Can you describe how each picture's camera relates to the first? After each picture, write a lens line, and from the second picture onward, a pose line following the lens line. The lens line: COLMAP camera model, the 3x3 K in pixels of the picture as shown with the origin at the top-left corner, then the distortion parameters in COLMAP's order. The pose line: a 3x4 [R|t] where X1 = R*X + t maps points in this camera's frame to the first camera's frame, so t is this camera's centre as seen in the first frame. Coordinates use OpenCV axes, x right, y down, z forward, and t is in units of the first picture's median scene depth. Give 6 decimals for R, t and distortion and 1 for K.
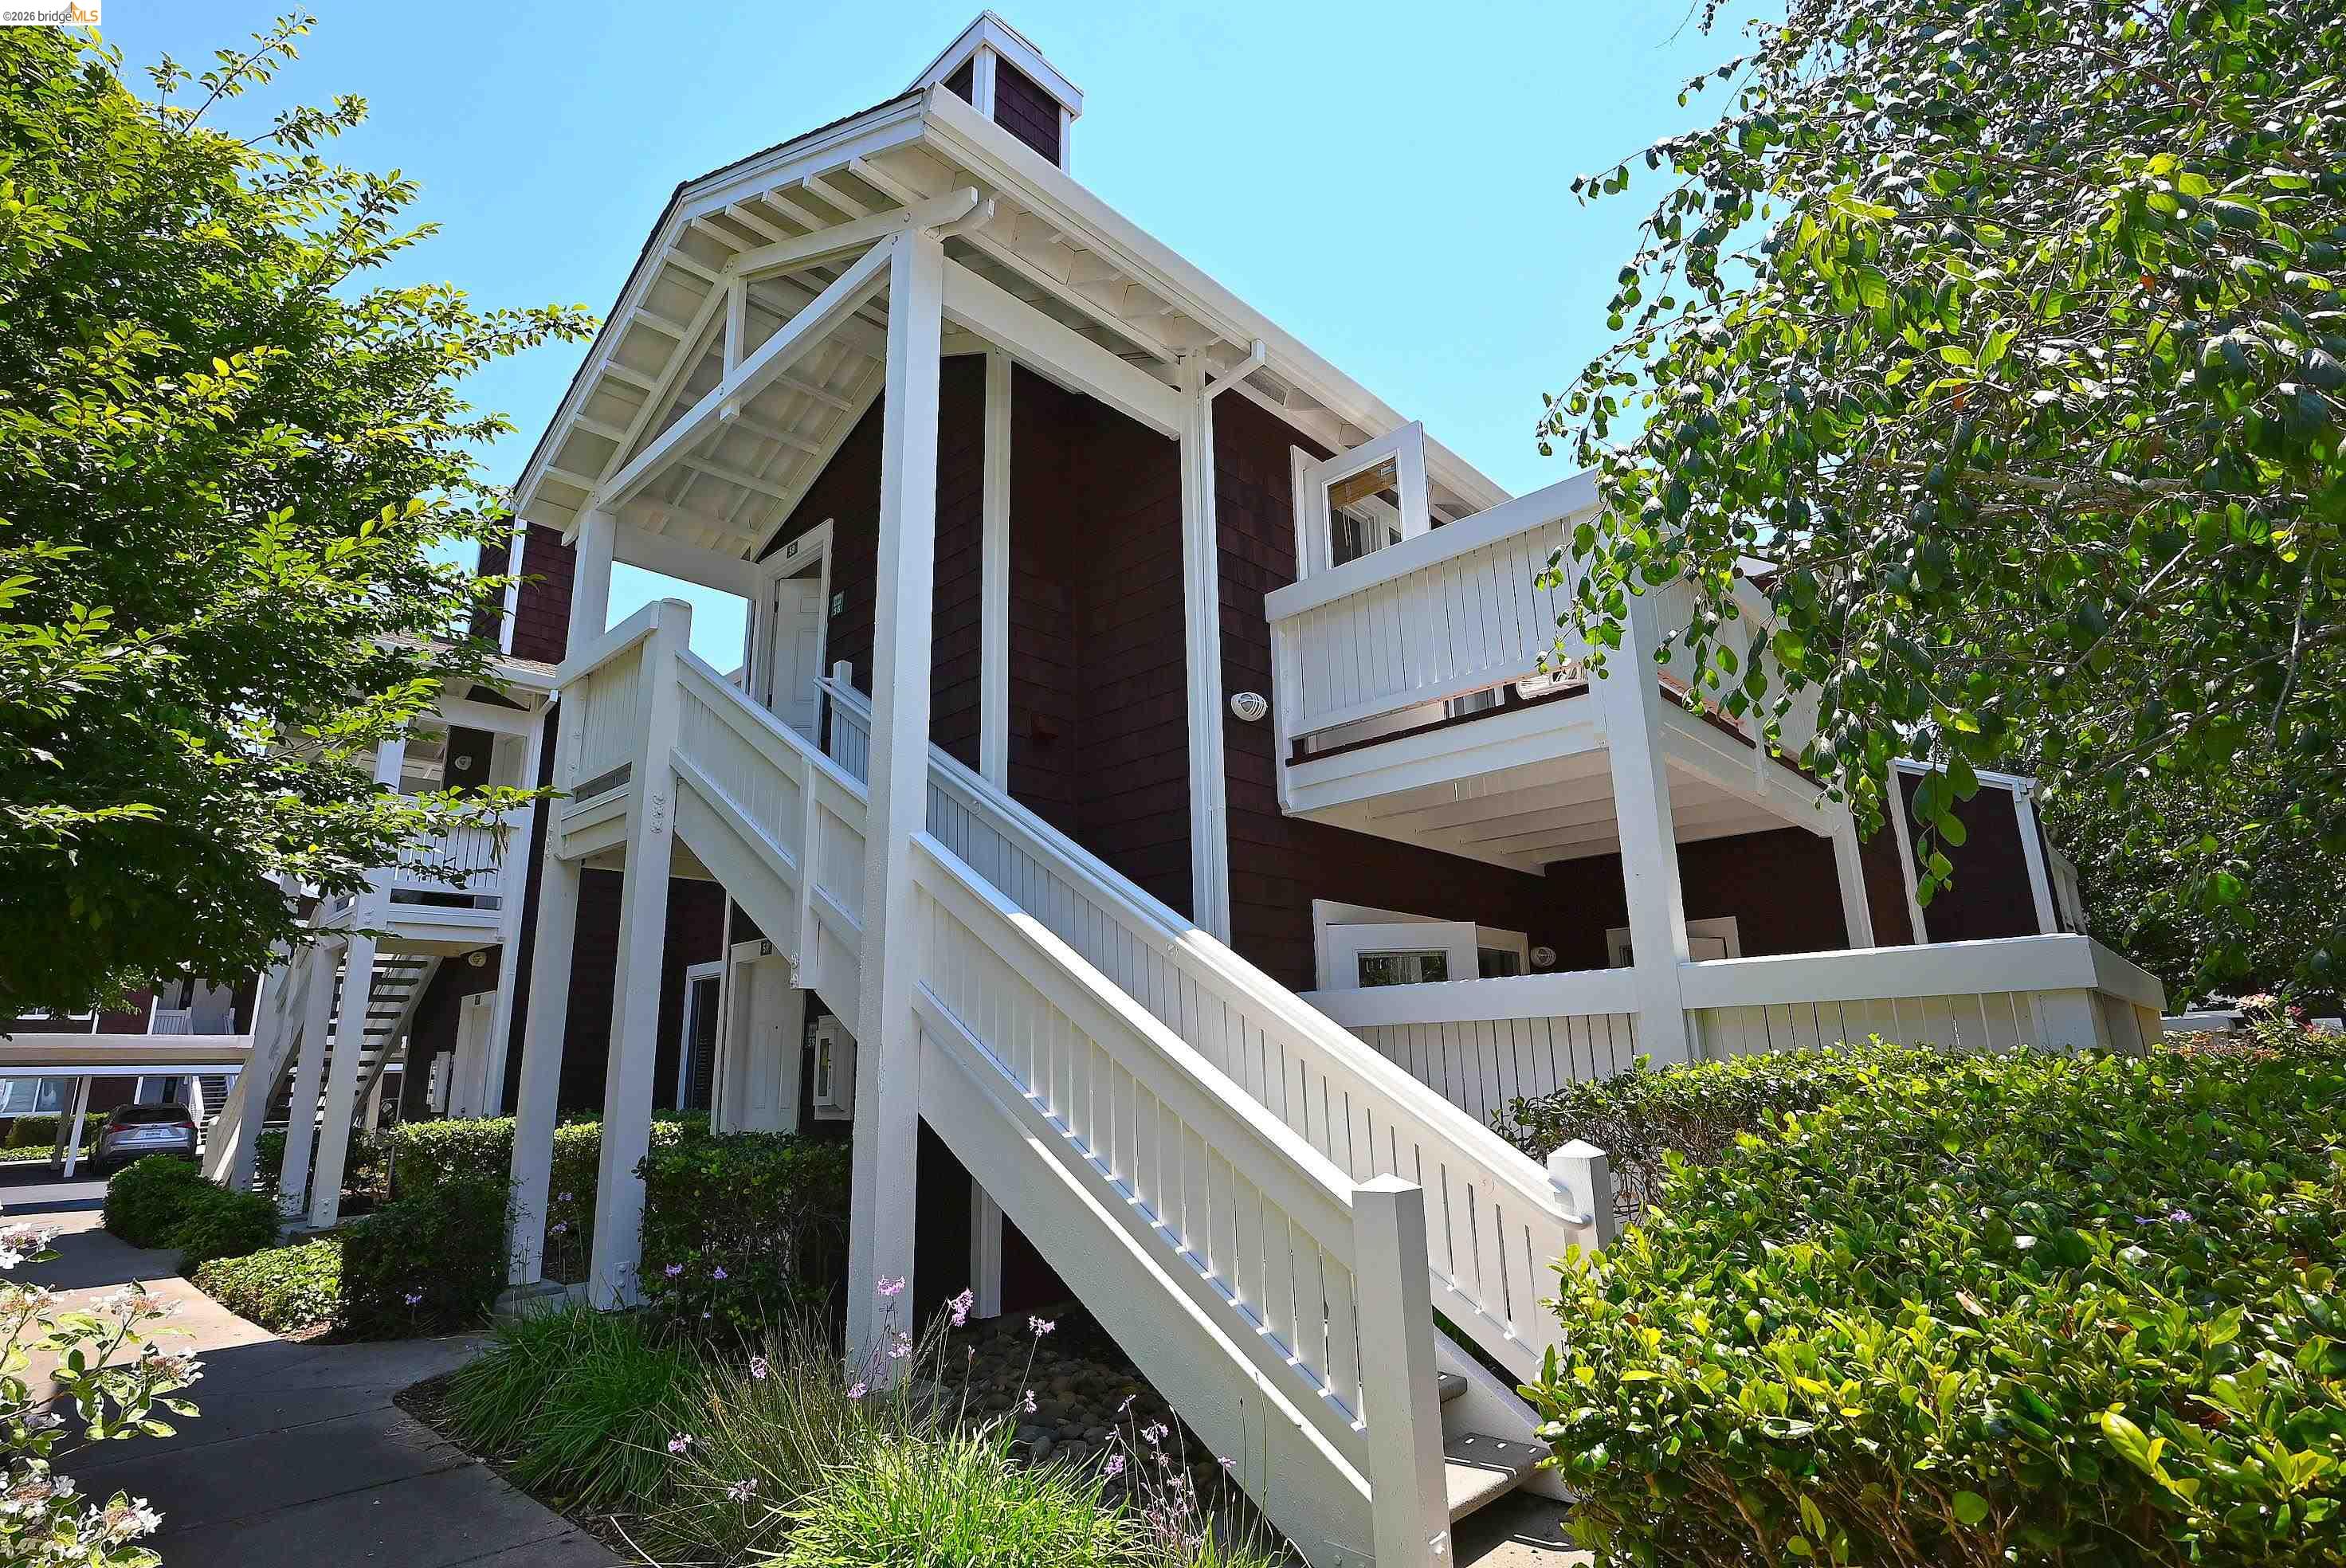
lens RADIAL K [[1159.8, 0, 1181.3], [0, 1159.8, 789.7], [0, 0, 1]] dist [-0.006830, 0.000764]
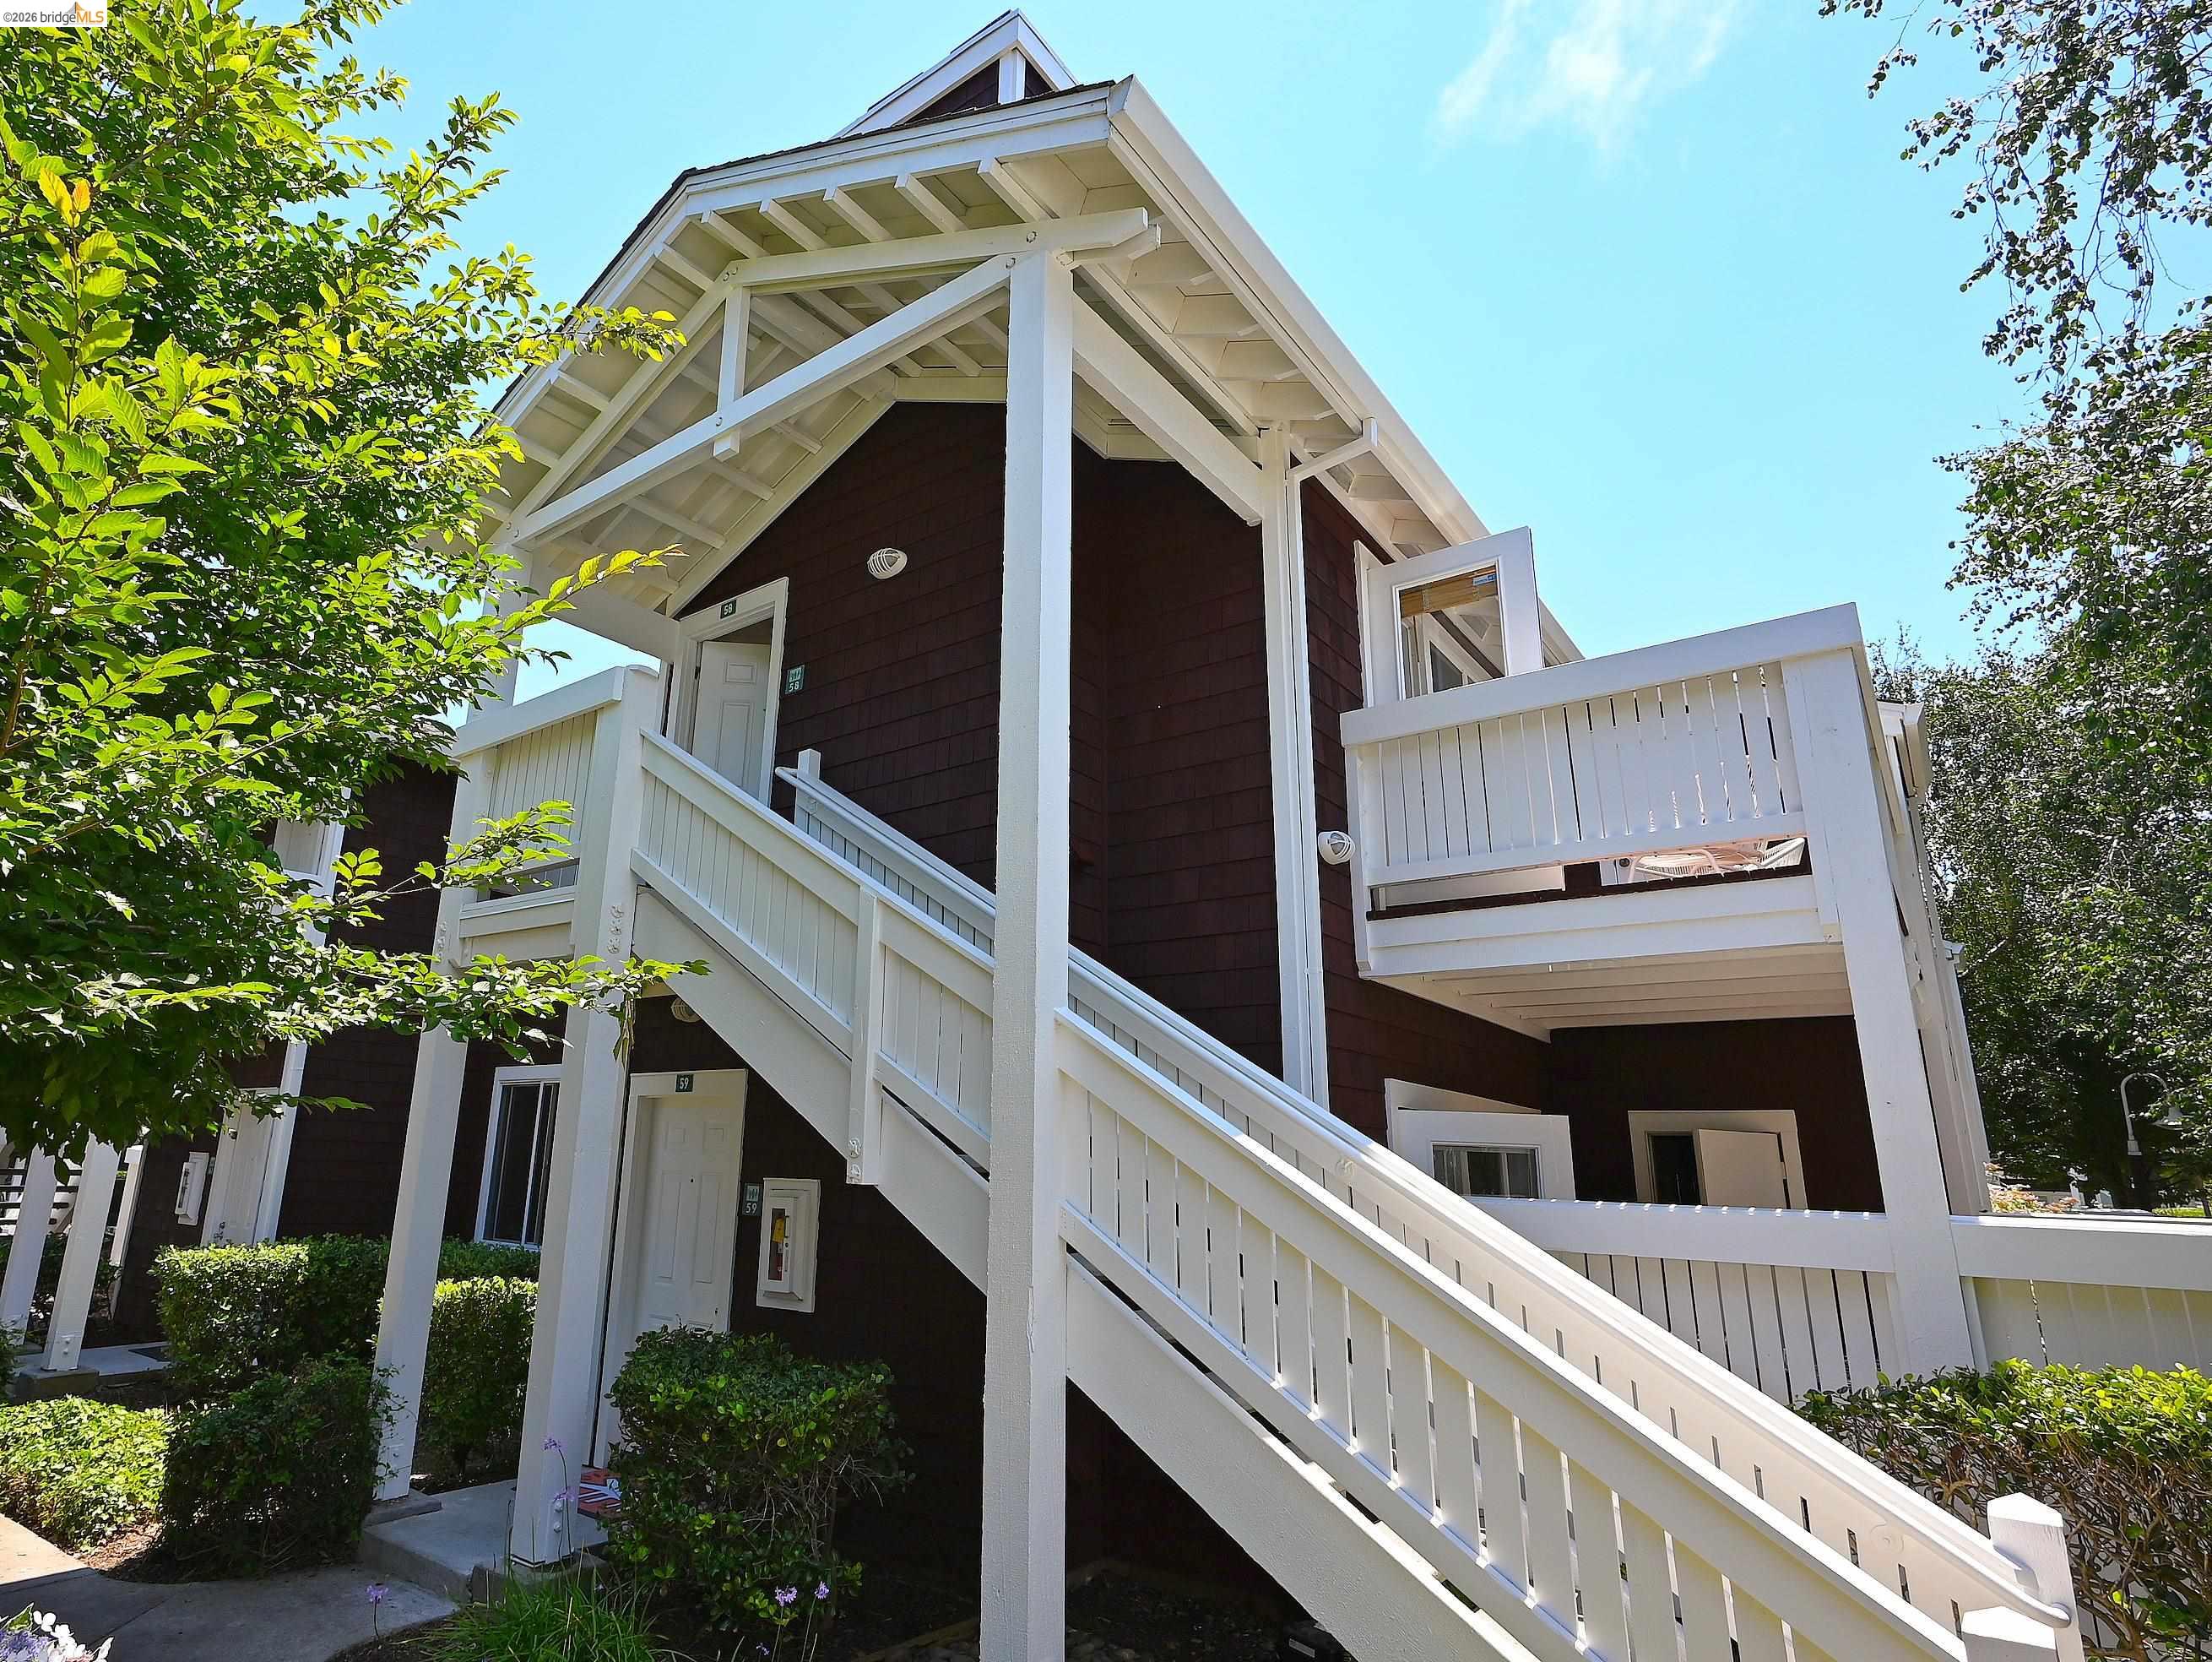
lens RADIAL K [[1282.0, 0, 1101.7], [0, 1282.0, 864.5], [0, 0, 1]] dist [-0.004266, -0.001145]
pose [[0.996130, 0.069619, 0.053653, -0.148240], [-0.068387, 0.997359, -0.024466, -0.023417], [-0.055214, 0.020702, 0.998260, 0.073242]]
